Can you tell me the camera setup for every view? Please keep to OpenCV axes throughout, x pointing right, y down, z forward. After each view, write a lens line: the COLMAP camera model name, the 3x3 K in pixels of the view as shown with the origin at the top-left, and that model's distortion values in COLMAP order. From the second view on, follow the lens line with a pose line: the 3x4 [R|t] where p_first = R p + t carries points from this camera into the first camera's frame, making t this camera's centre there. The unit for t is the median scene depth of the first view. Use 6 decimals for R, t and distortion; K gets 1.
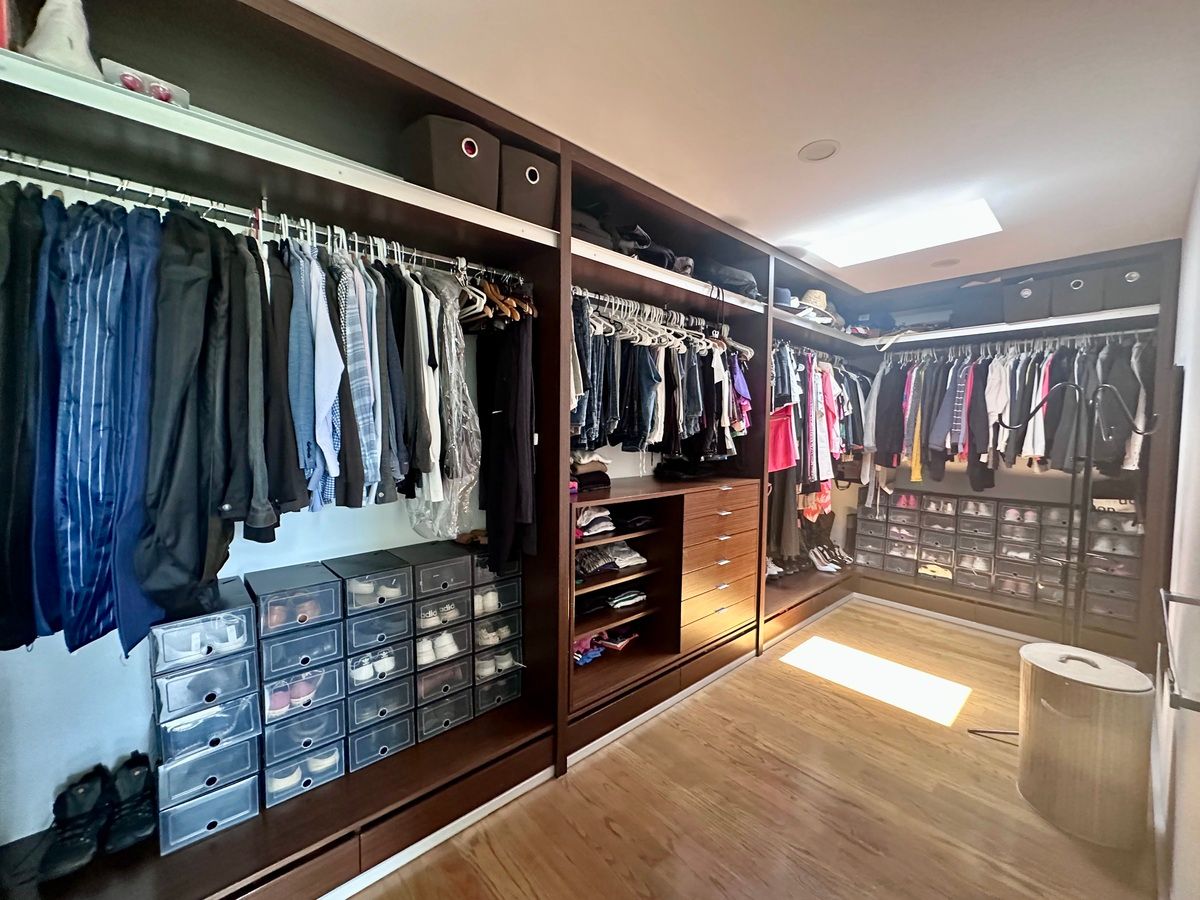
lens RADIAL K [[482.4, 0, 600.0], [0, 482.4, 450.0], [0, 0, 1]] dist [0.001800, 0.000061]
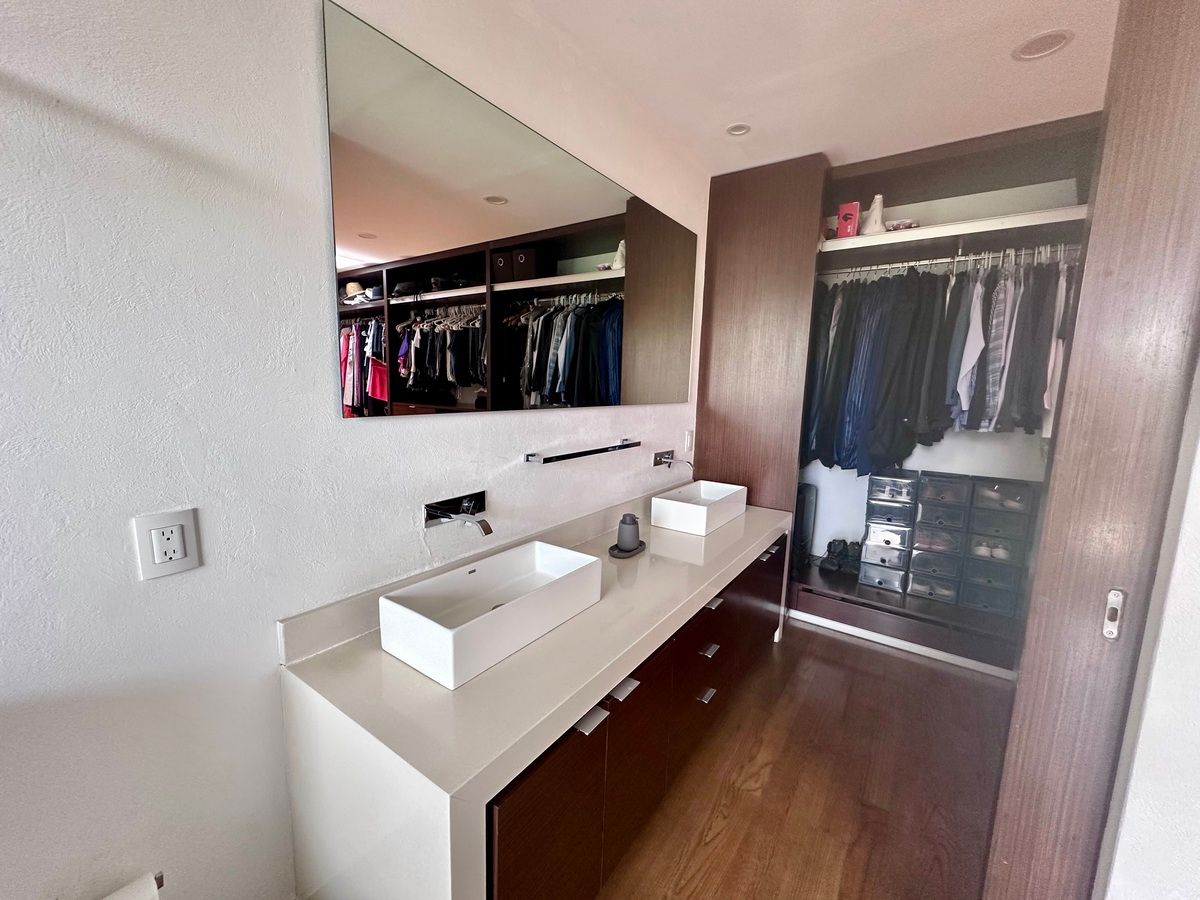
lens RADIAL K [[482.4, 0, 600.0], [0, 482.4, 450.0], [0, 0, 1]] dist [0.001800, 0.000061]
pose [[0.233700, 0.142081, -0.961872, 0.786477], [-0.073703, 0.989008, 0.128182, 0.066089], [0.969511, 0.040936, 0.241603, -0.644307]]
